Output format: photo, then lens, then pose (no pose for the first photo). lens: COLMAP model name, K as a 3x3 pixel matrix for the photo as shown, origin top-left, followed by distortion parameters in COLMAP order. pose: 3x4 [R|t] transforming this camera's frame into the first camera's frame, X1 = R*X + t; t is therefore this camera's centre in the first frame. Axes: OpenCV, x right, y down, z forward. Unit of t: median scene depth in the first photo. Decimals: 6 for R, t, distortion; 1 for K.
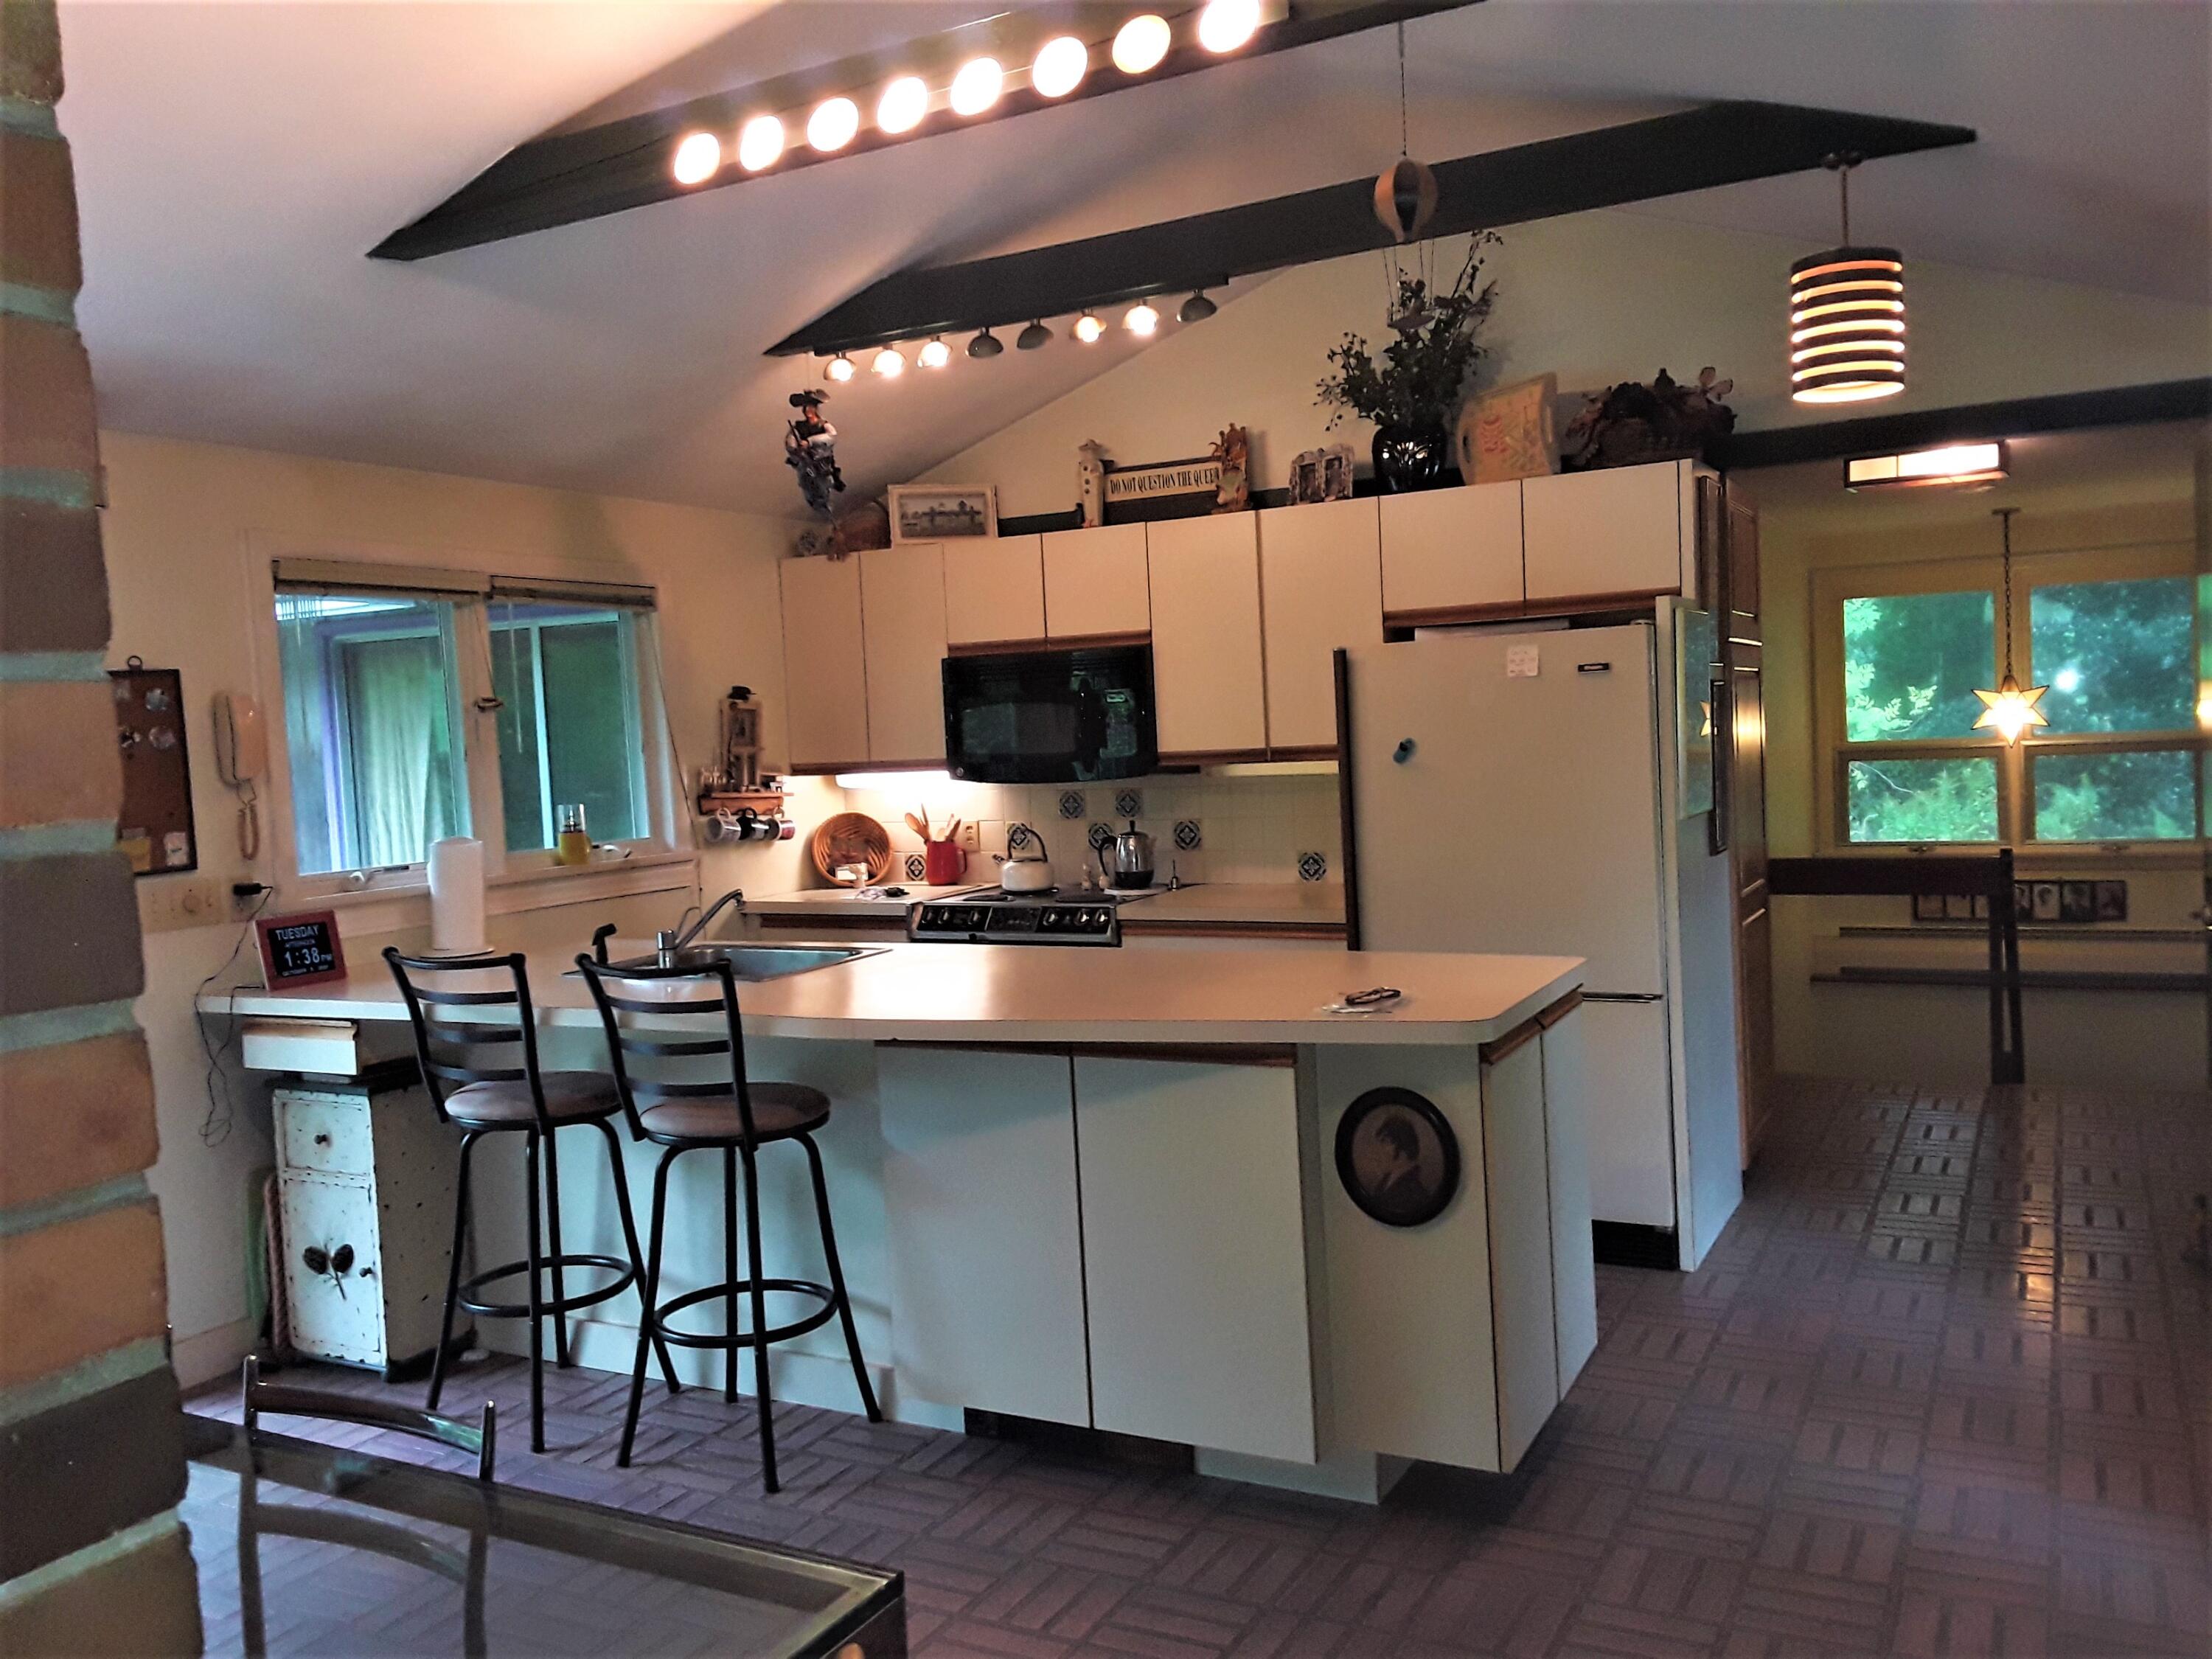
lens RADIAL K [[1798.6, 0, 1108.6], [0, 1798.6, 831.1], [0, 0, 1]] dist [0.087520, -0.118112]
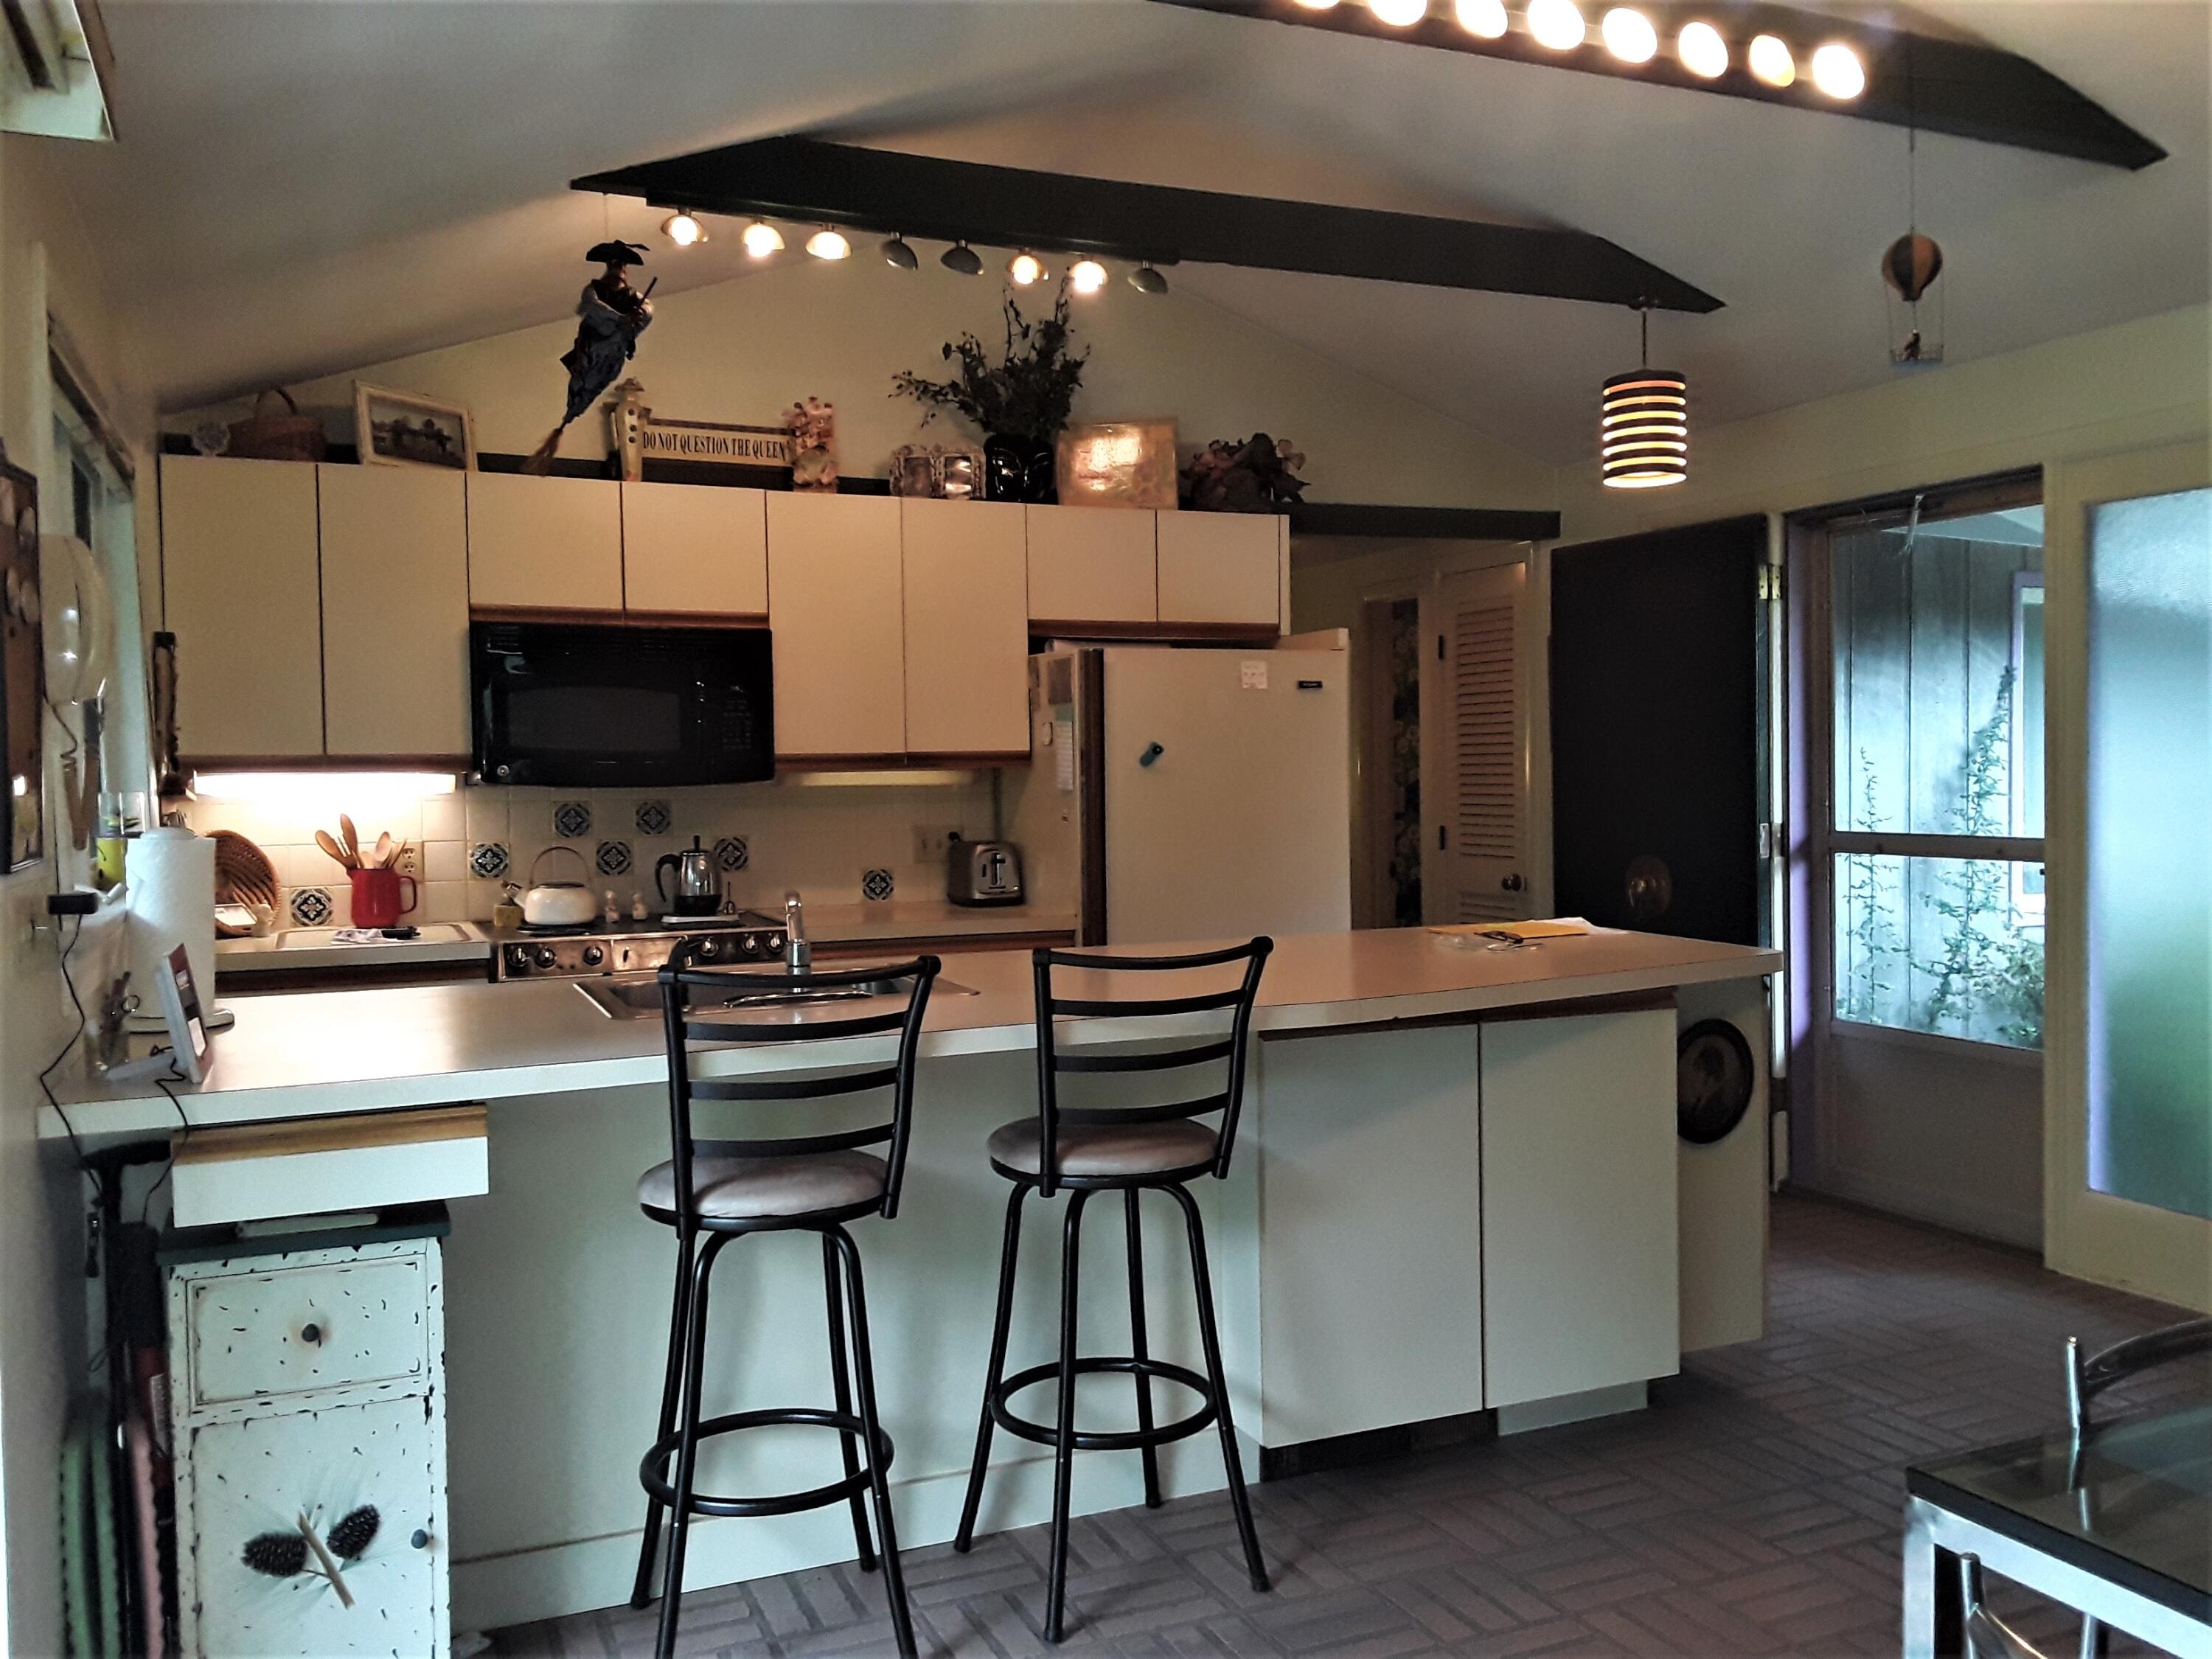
lens RADIAL K [[1798.6, 0, 1111.8], [0, 1798.6, 831.5], [0, 0, 1]] dist [0.087520, -0.118112]
pose [[0.611625, 0.011558, 0.791063, -0.638406], [0.031096, 0.998769, -0.038635, 0.036686], [-0.790536, 0.048229, 0.610513, 0.387733]]
